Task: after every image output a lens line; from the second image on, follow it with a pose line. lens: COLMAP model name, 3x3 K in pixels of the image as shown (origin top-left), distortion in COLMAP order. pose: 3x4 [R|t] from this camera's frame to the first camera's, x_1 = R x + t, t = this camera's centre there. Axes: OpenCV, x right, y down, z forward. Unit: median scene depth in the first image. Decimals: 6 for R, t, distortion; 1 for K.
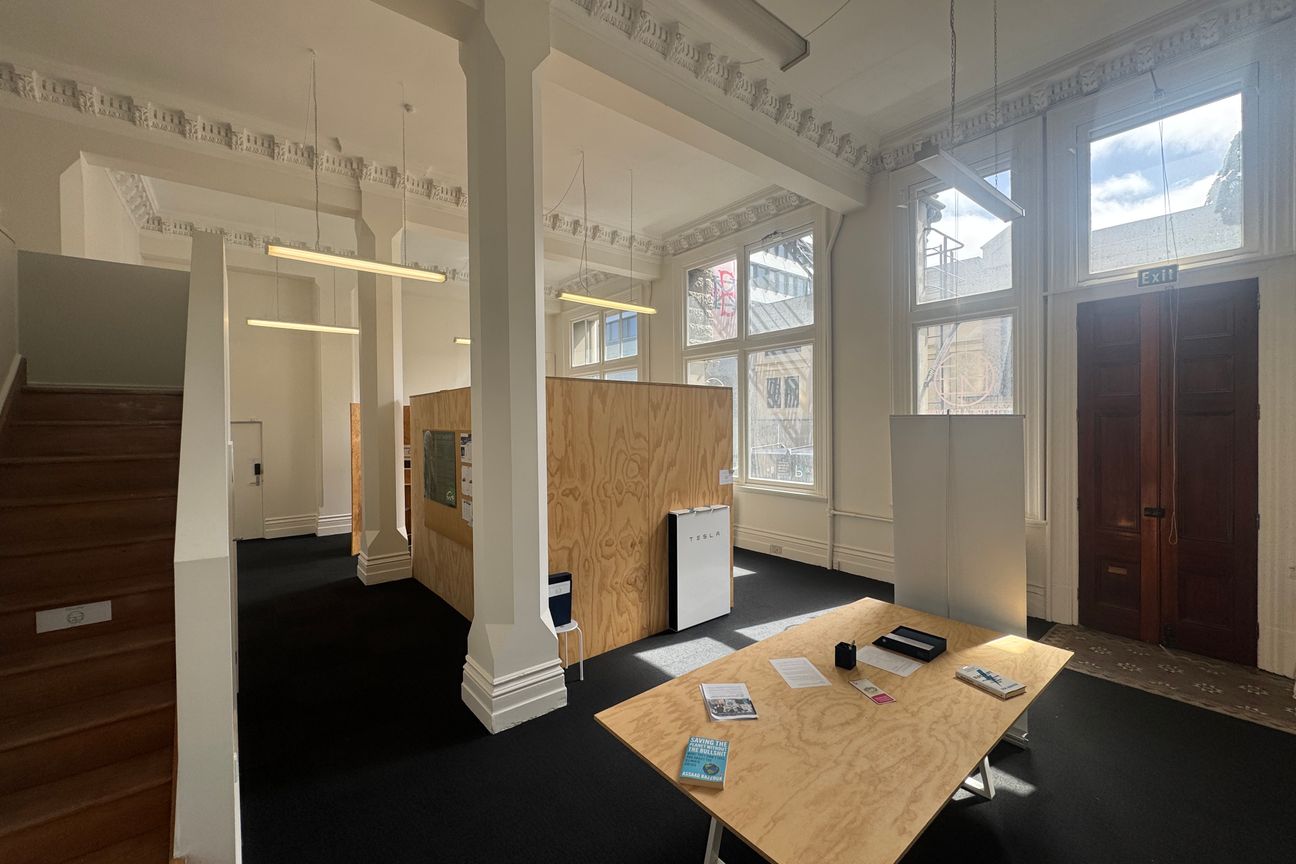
lens RADIAL K [[518.3, 0, 645.7], [0, 518.3, 426.1], [0, 0, 1]] dist [-0.002768, -0.000139]
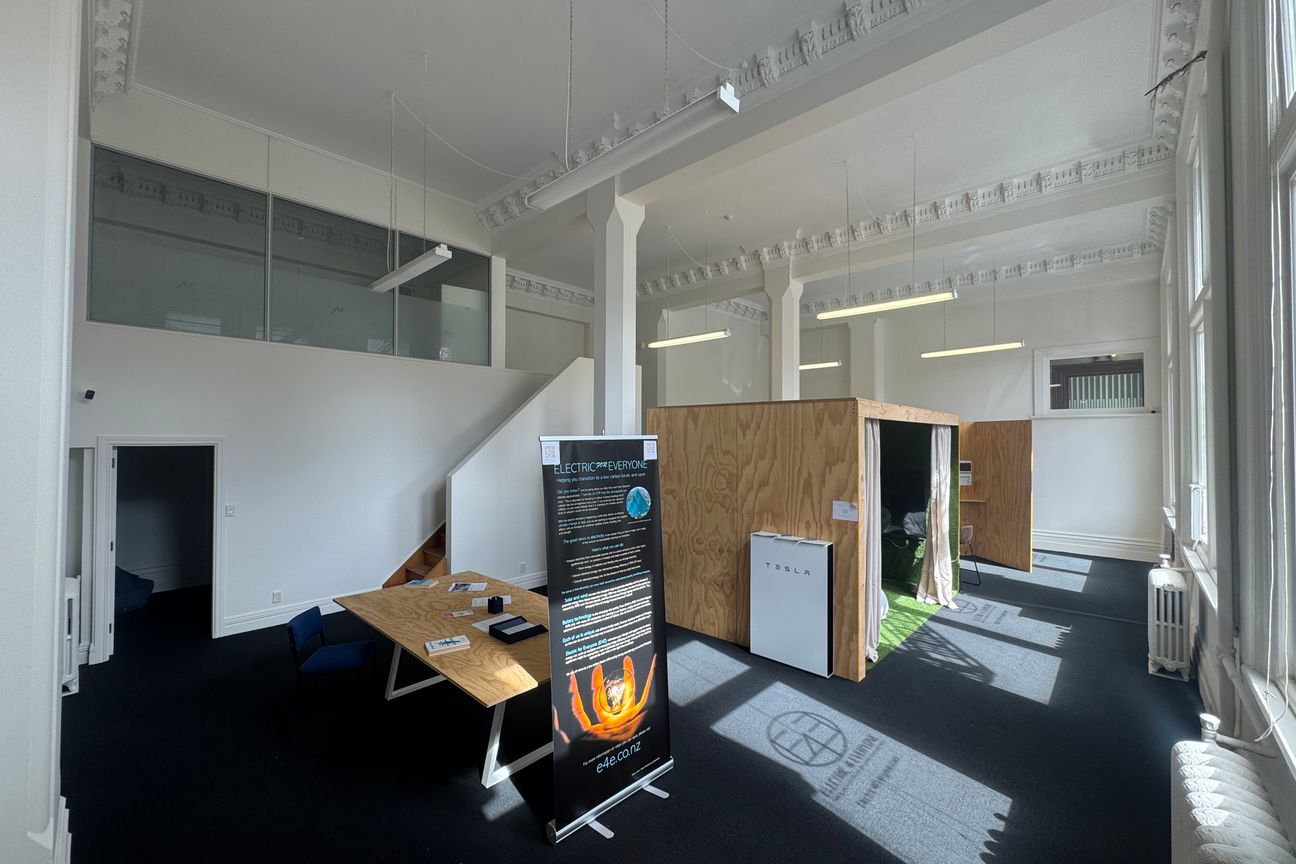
lens RADIAL K [[518.3, 0, 651.8], [0, 518.3, 431.2], [0, 0, 1]] dist [-0.002768, -0.000139]
pose [[0.143352, -0.007143, -0.989646, 1.046147], [-0.017824, 0.999793, -0.009798, -0.013275], [0.989511, 0.019044, 0.143195, 0.683386]]
